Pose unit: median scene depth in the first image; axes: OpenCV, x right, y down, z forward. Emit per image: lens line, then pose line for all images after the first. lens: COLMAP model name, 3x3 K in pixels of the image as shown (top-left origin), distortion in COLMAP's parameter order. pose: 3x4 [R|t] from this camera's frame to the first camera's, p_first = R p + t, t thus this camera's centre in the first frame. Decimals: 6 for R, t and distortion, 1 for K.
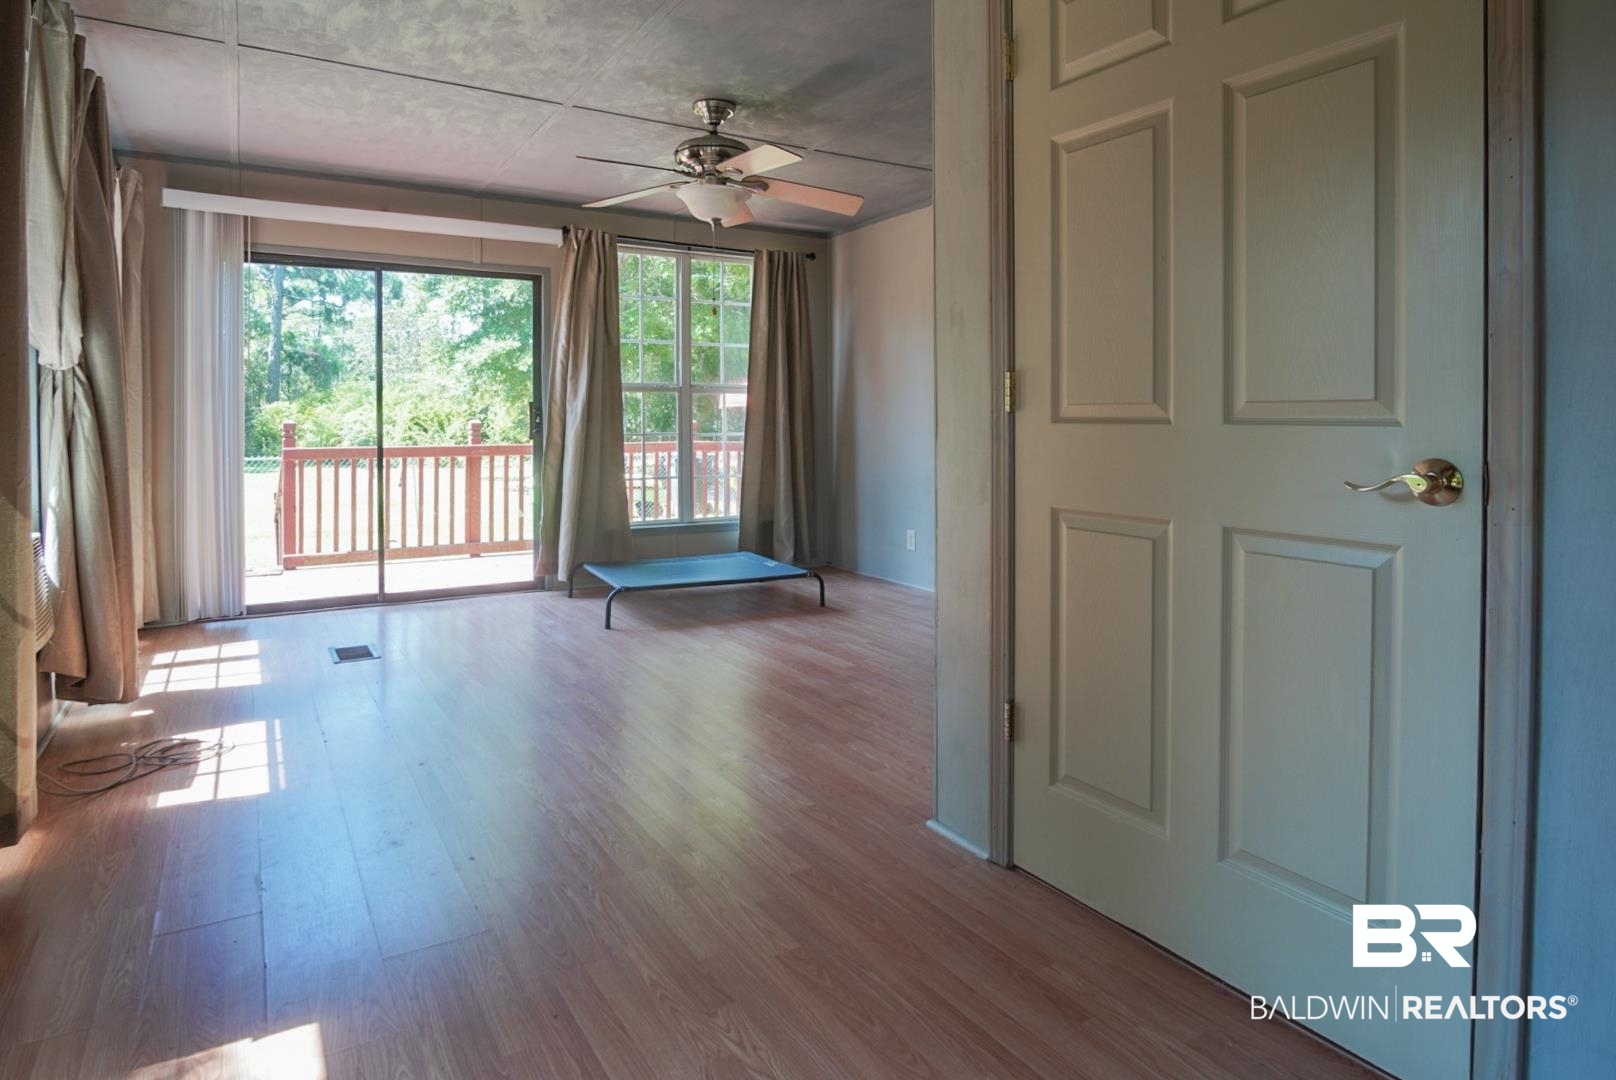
lens RADIAL K [[952.0, 0, 833.9], [0, 952.0, 458.8], [0, 0, 1]] dist [-0.038437, 0.011017]
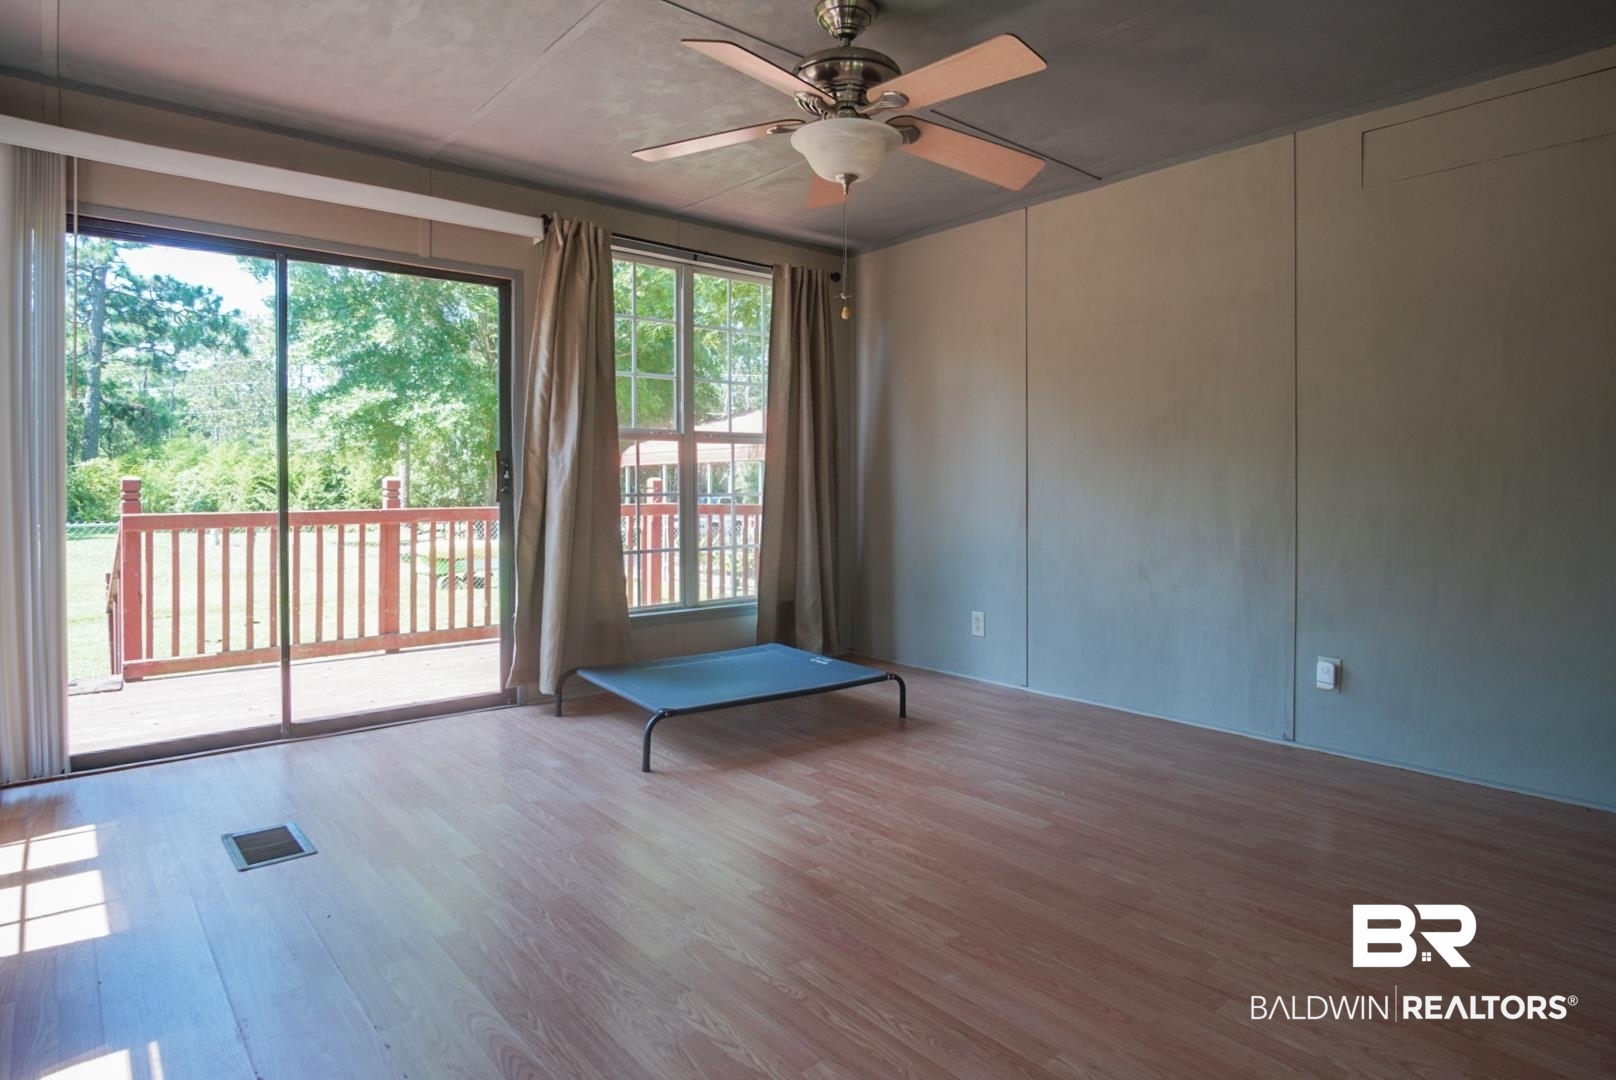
lens RADIAL K [[883.7, 0, 807.3], [0, 883.7, 514.4], [0, 0, 1]] dist [-0.031814, 0.007989]
pose [[0.987793, -0.004407, 0.155712, -0.172339], [0.004991, 0.999982, -0.003355, -0.006193], [-0.155694, 0.004091, 0.987797, 0.262164]]
